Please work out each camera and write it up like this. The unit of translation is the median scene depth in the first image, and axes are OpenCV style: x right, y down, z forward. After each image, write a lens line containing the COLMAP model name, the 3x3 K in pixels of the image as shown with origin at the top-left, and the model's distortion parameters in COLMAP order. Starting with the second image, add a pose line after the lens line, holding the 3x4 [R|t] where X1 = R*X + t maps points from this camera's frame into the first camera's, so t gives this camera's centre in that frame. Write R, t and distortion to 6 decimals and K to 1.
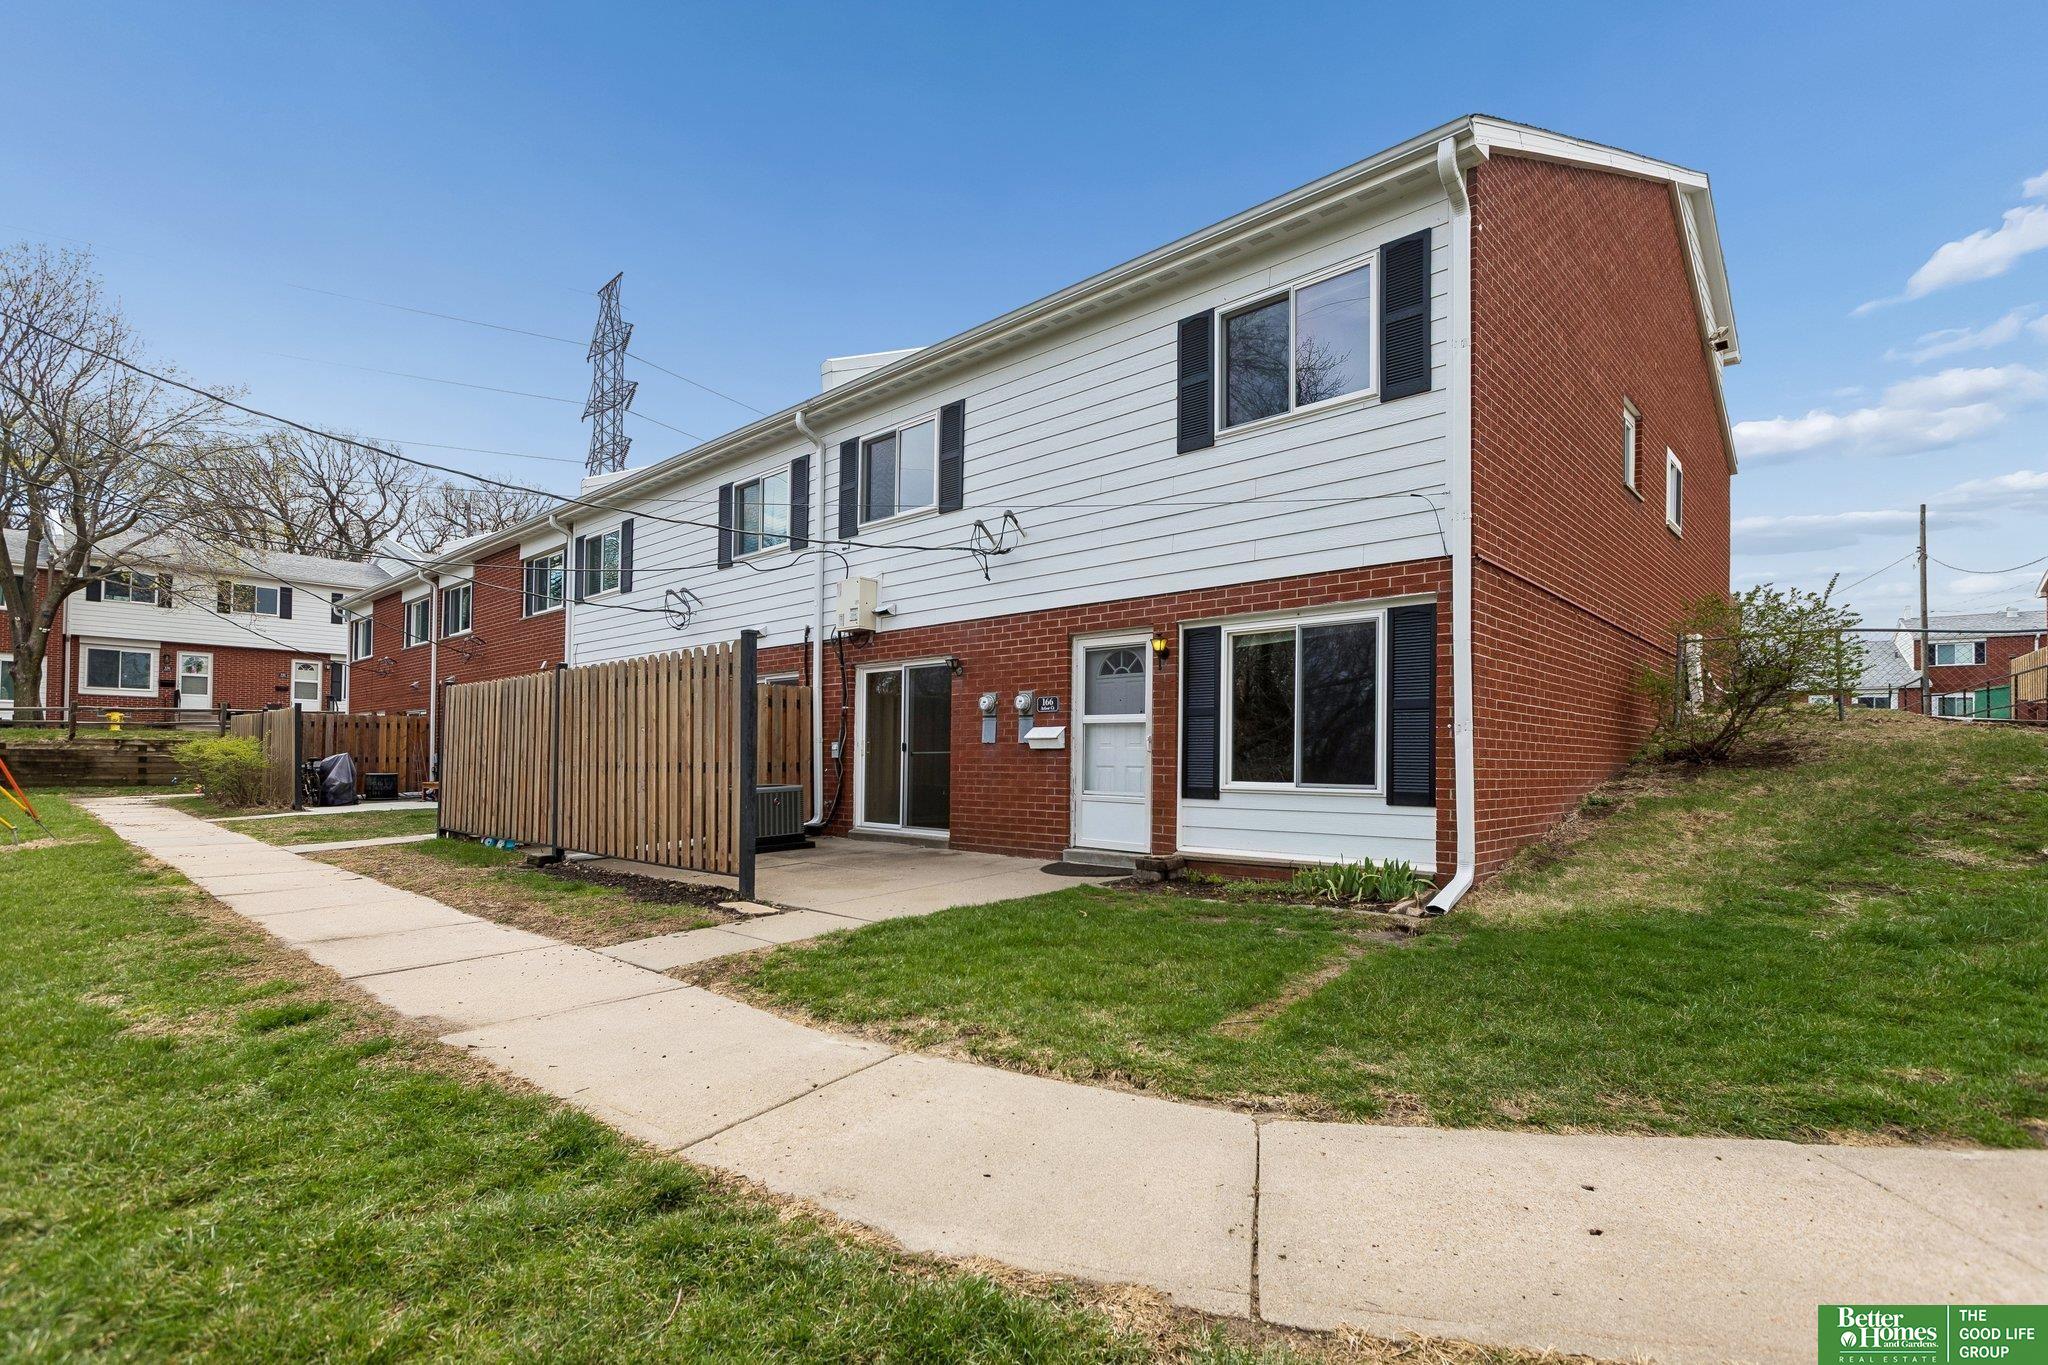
lens RADIAL K [[952.3, 0, 1009.2], [0, 952.3, 731.0], [0, 0, 1]] dist [0.006131, 0.001728]
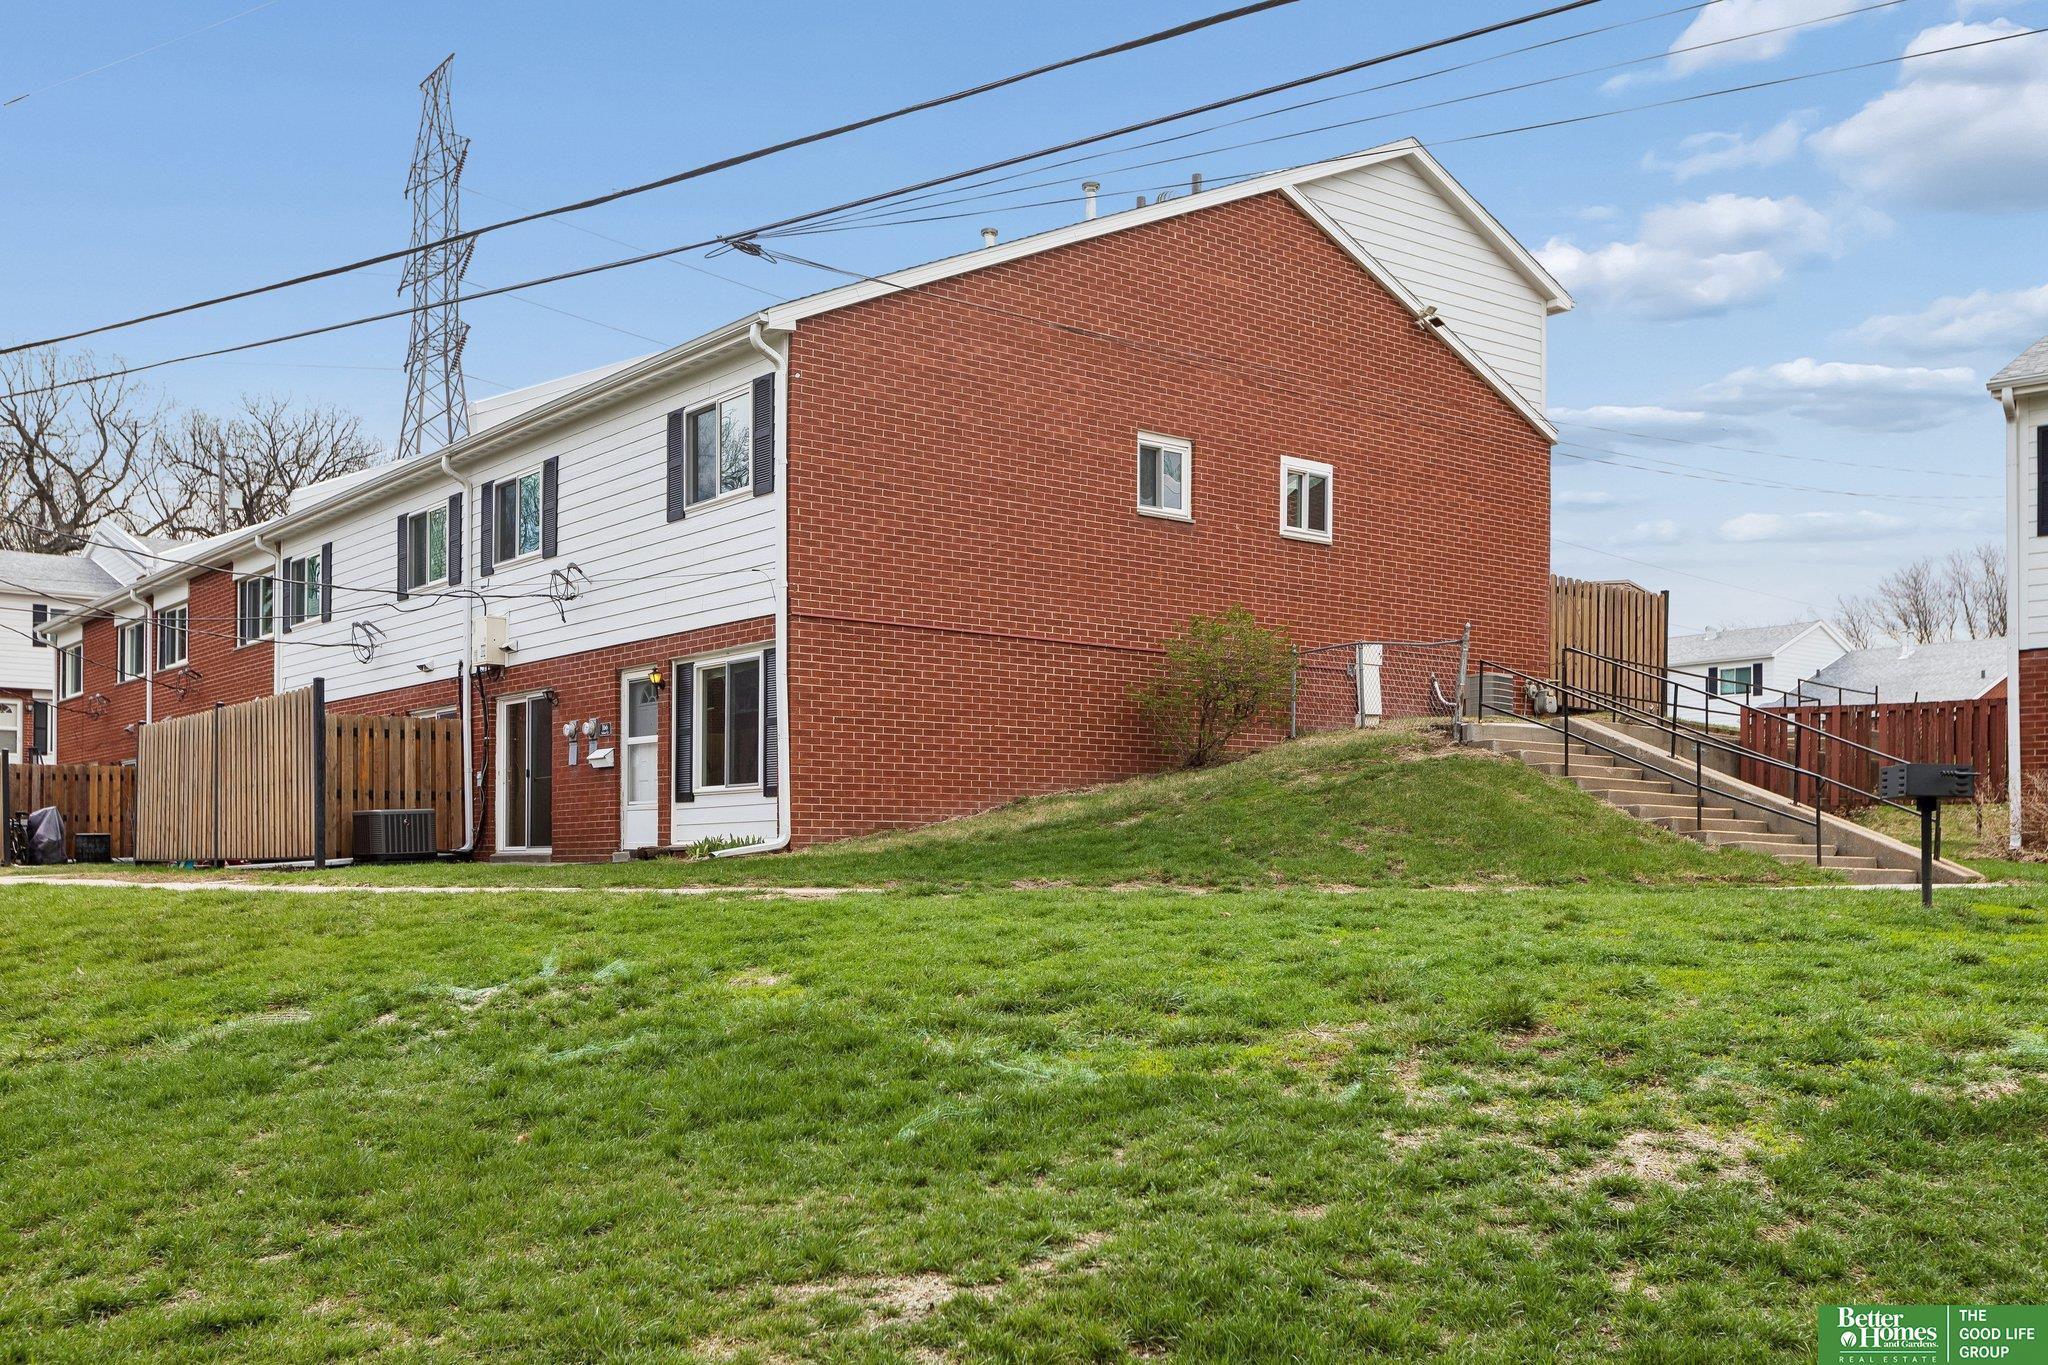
lens RADIAL K [[1920.2, 0, 1012.9], [0, 1920.2, 813.6], [0, 0, 1]] dist [-0.002319, 0.000000]
pose [[0.989536, -0.015592, -0.143443, 0.969657], [0.016295, 0.999860, 0.003726, 0.083199], [0.143365, -0.006024, 0.989652, -1.393069]]
